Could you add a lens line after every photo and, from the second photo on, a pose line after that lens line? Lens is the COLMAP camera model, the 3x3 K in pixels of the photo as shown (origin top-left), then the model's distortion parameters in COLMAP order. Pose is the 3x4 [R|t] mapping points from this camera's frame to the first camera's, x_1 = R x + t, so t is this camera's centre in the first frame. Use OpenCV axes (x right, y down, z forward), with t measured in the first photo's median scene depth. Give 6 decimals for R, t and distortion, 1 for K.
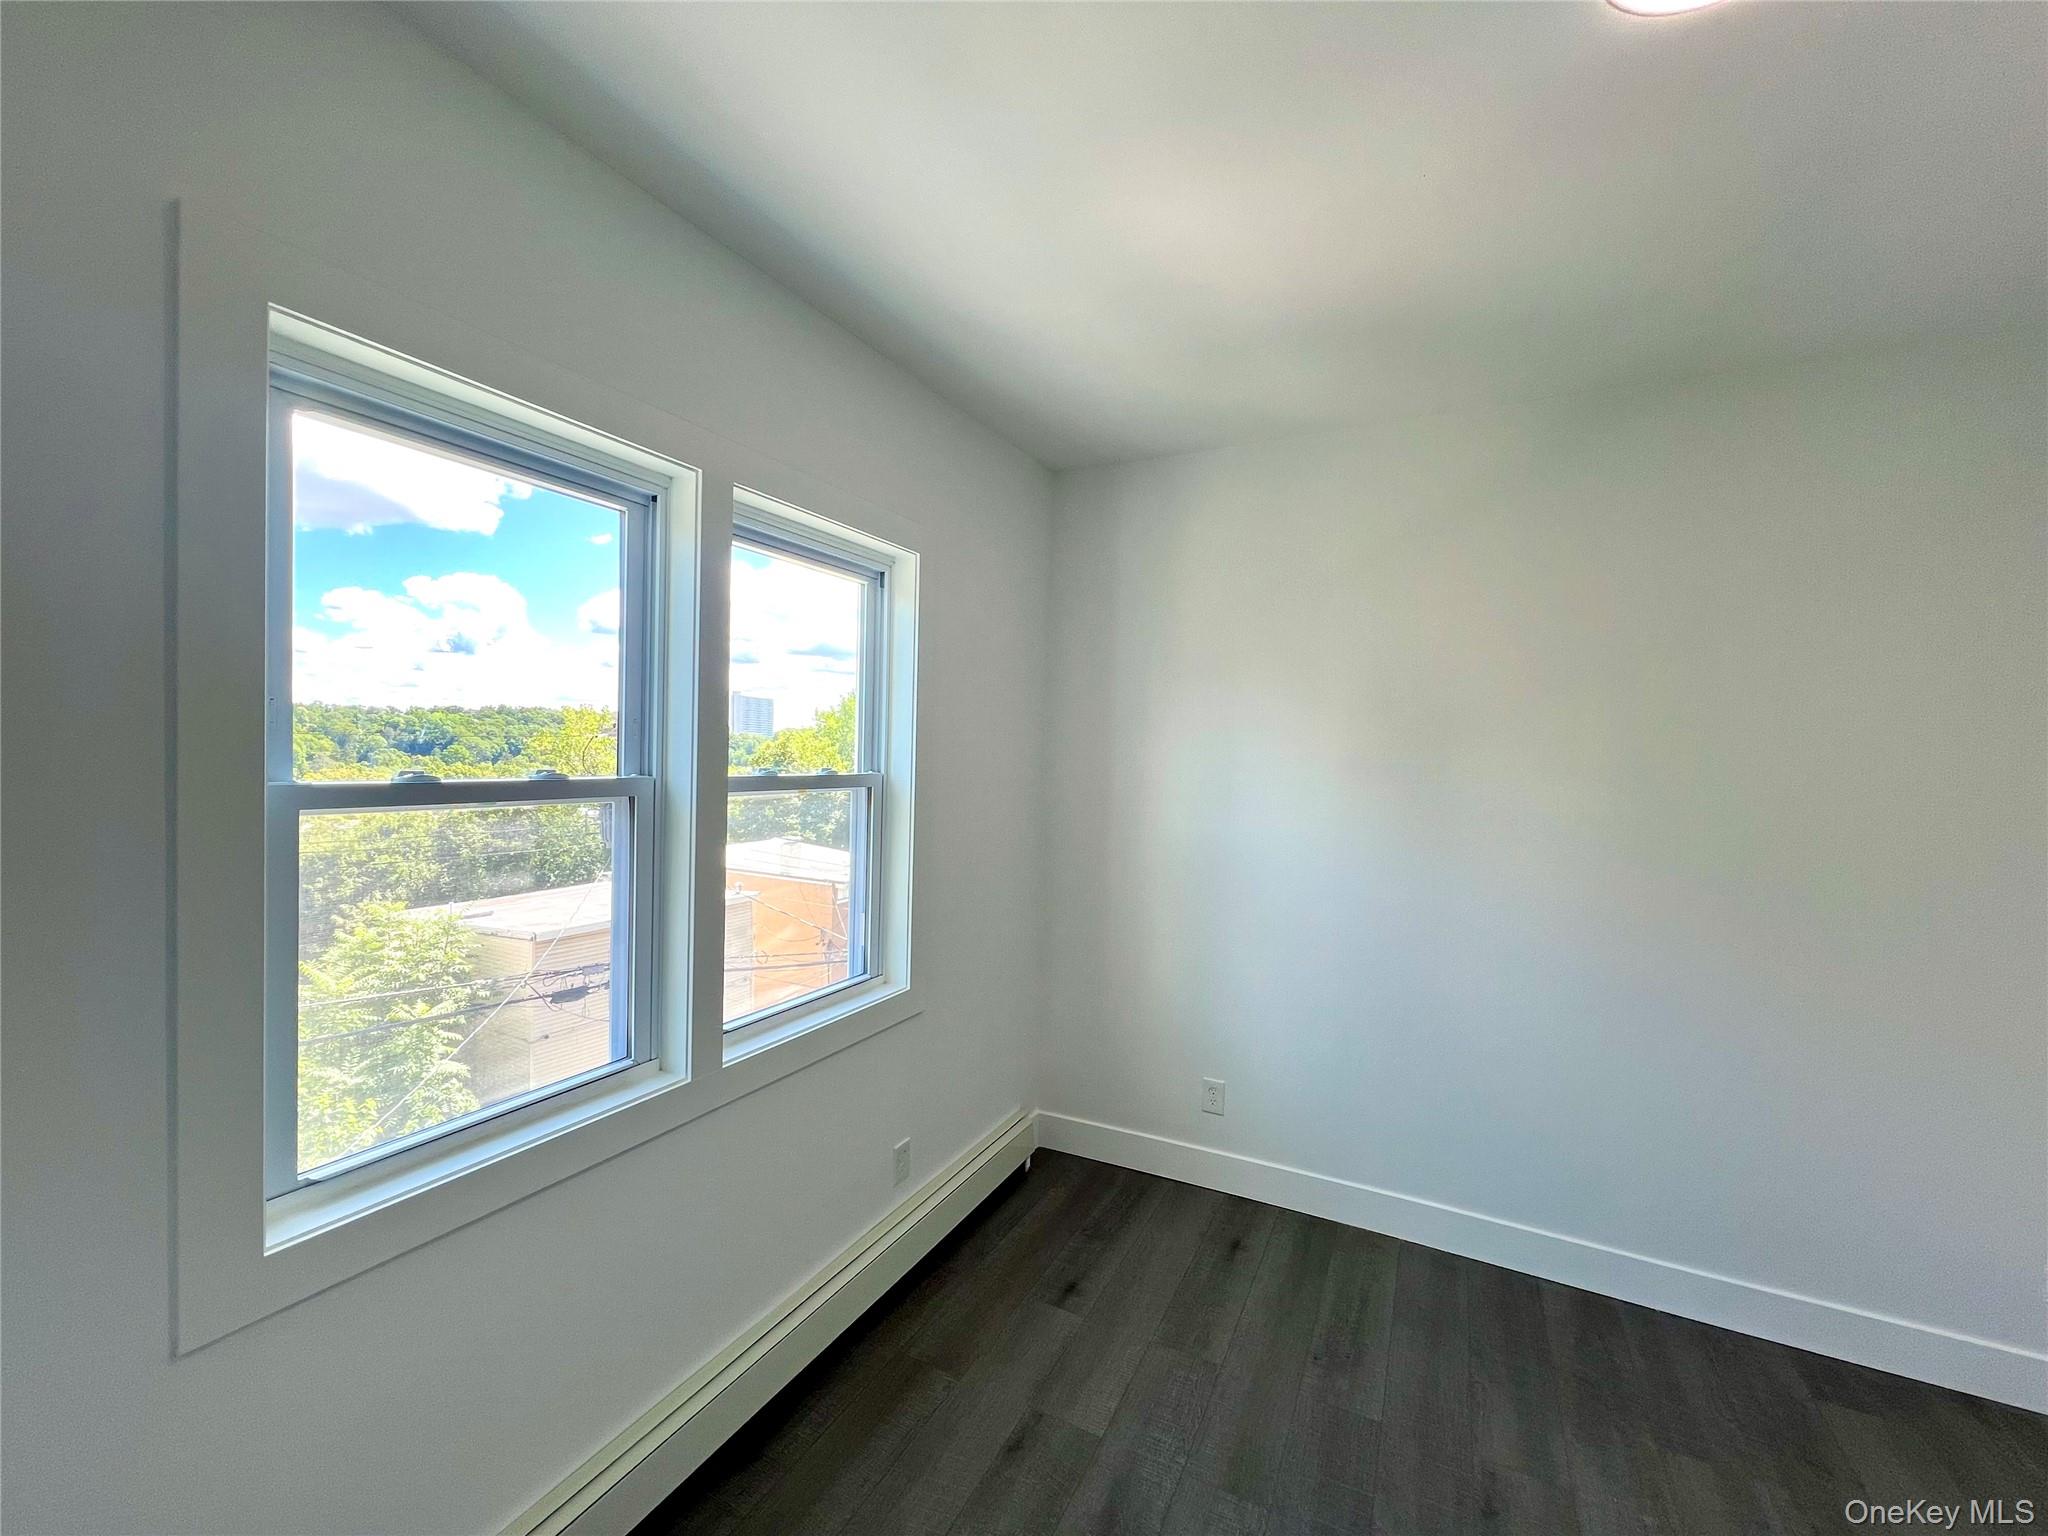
lens RADIAL K [[823.1, 0, 1026.6], [0, 823.1, 780.0], [0, 0, 1]] dist [-0.001173, 0.000895]
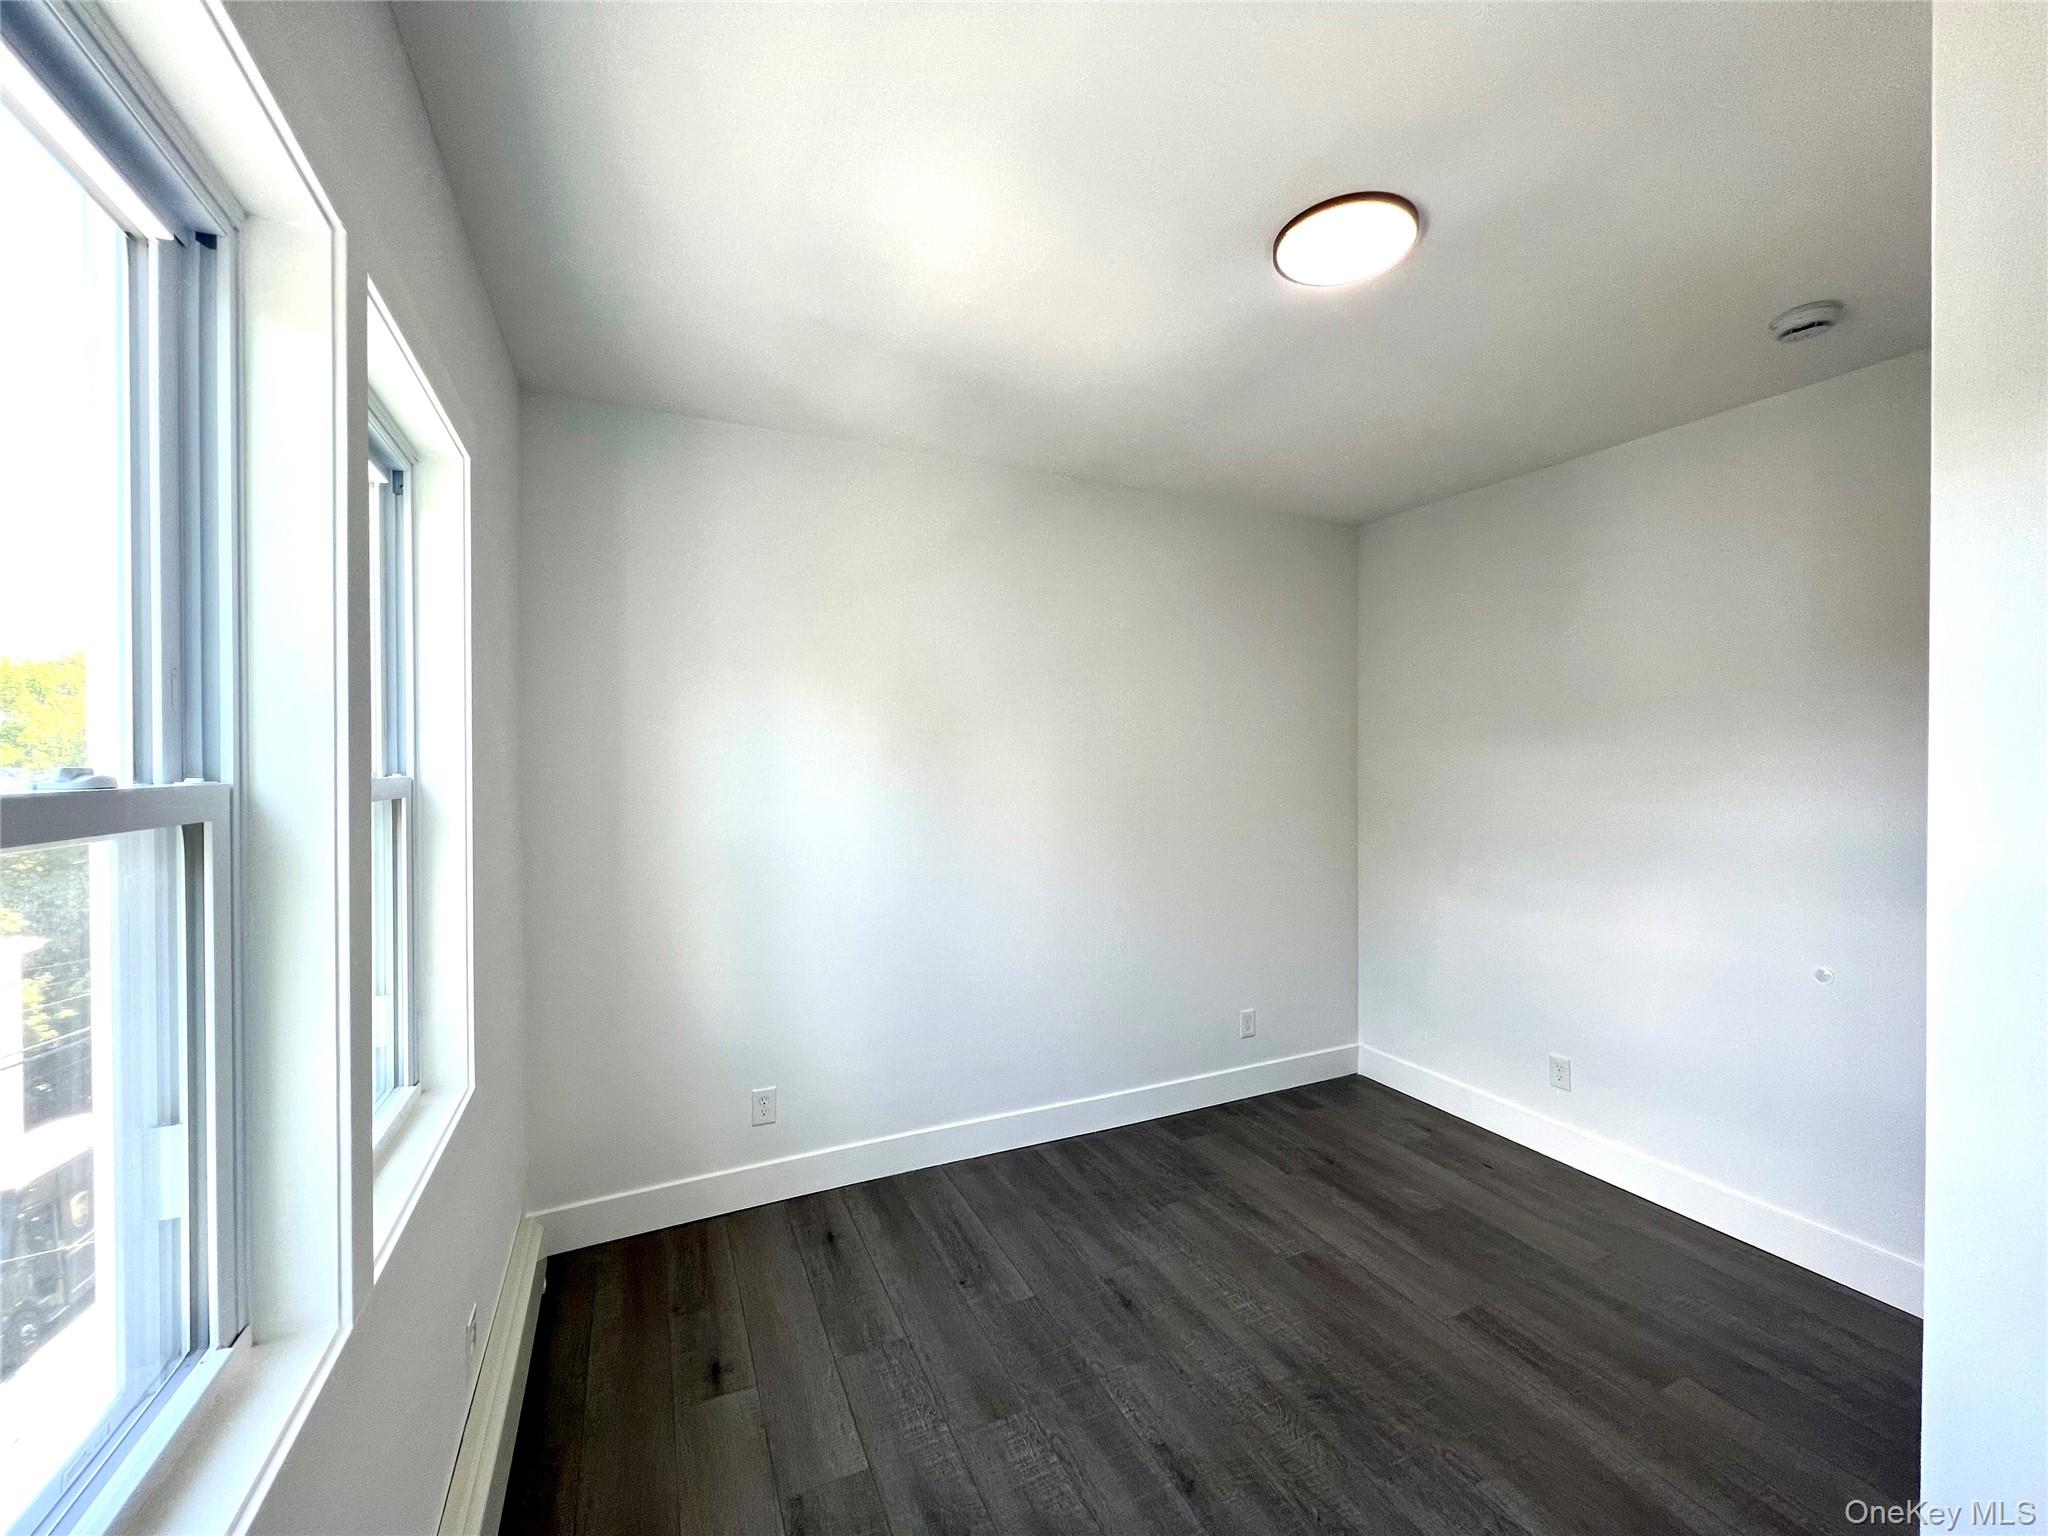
lens RADIAL K [[823.1, 0, 1025.8], [0, 823.1, 780.8], [0, 0, 1]] dist [-0.001173, 0.000895]
pose [[0.606467, -0.042508, 0.793971, -0.427854], [0.045120, 0.998801, 0.019009, 0.004942], [-0.793827, 0.024295, 0.607658, 0.223890]]
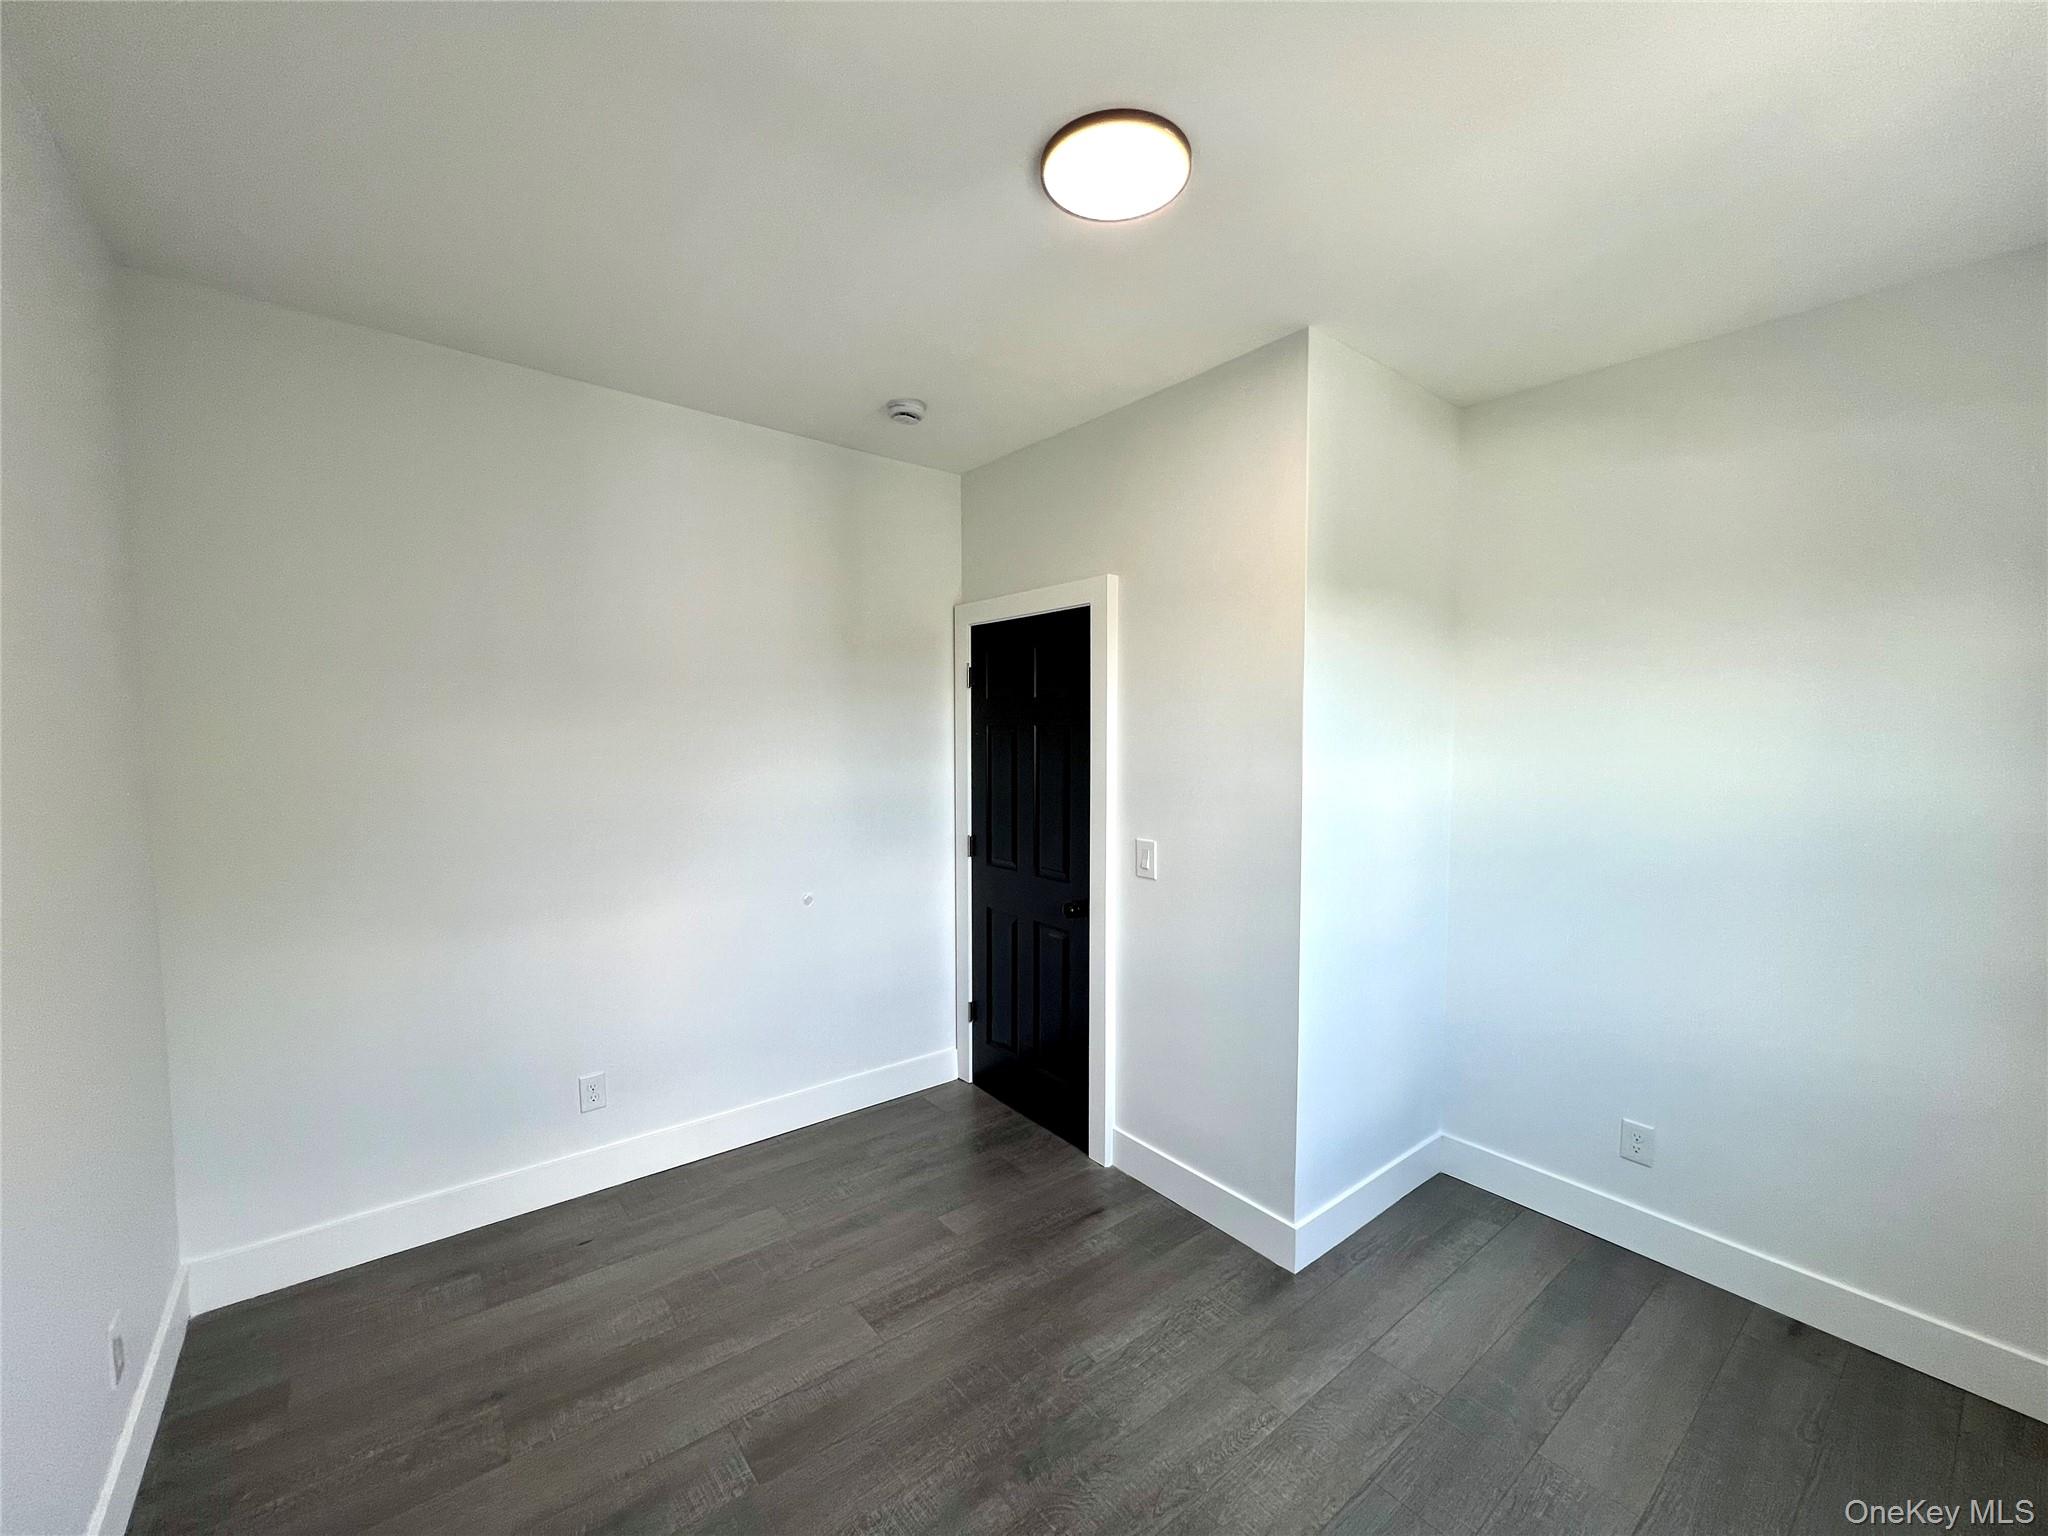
lens RADIAL K [[823.7, 0, 1027.0], [0, 823.7, 773.6], [0, 0, 1]] dist [0.001575, 0.000463]
pose [[-0.914201, -0.050403, 0.402114, 0.147147], [-0.012549, 0.995281, 0.096224, -0.025810], [-0.405066, 0.082921, -0.910519, 1.159116]]
